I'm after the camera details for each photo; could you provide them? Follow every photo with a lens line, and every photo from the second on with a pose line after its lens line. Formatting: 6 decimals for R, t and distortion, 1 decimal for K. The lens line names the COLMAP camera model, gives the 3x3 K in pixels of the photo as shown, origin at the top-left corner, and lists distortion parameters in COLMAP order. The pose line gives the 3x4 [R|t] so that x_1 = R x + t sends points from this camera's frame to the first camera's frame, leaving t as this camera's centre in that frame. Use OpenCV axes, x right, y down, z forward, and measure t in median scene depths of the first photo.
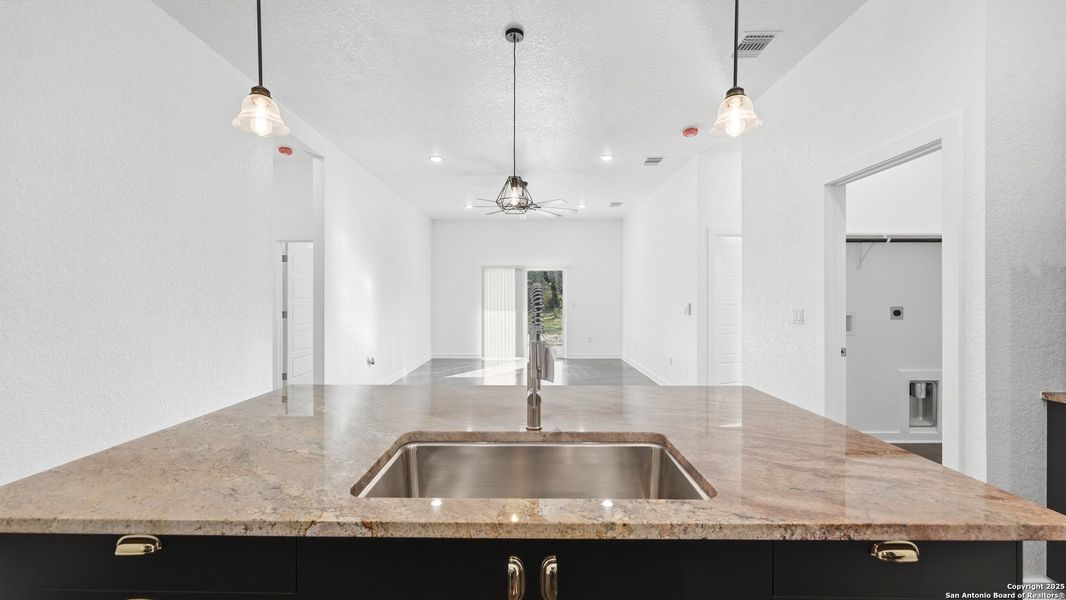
lens RADIAL K [[426.2, 0, 525.2], [0, 426.2, 297.2], [0, 0, 1]] dist [-0.002339, -0.000140]
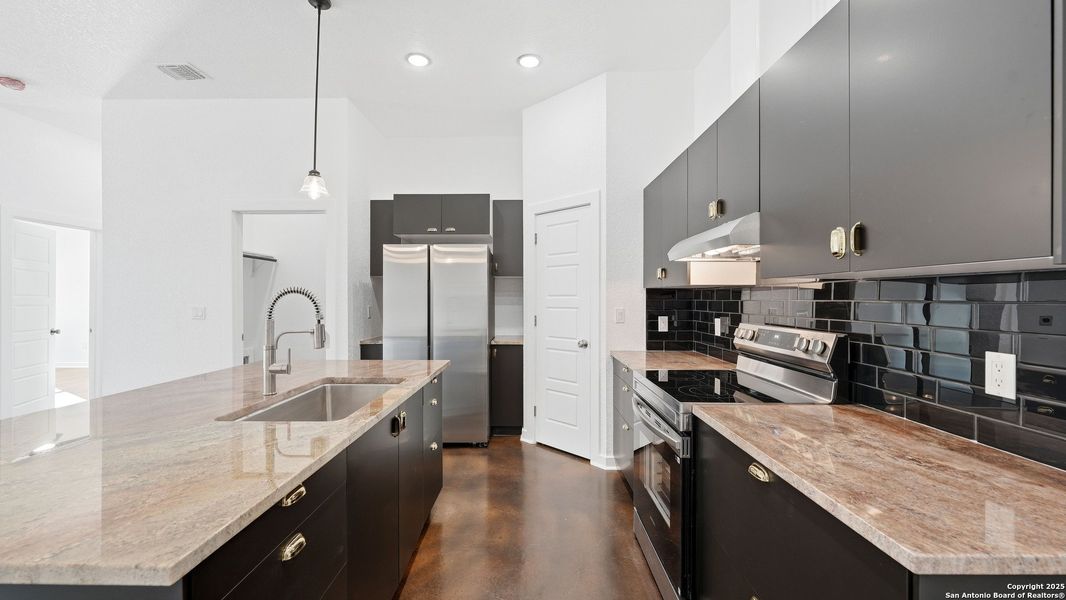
lens RADIAL K [[426.2, 0, 528.1], [0, 426.2, 299.6], [0, 0, 1]] dist [-0.002339, -0.000140]
pose [[-0.000513, -0.003191, 0.999995, -0.554729], [-0.003256, 0.999990, 0.003190, 0.000667], [-0.999995, -0.003254, -0.000523, 0.079305]]
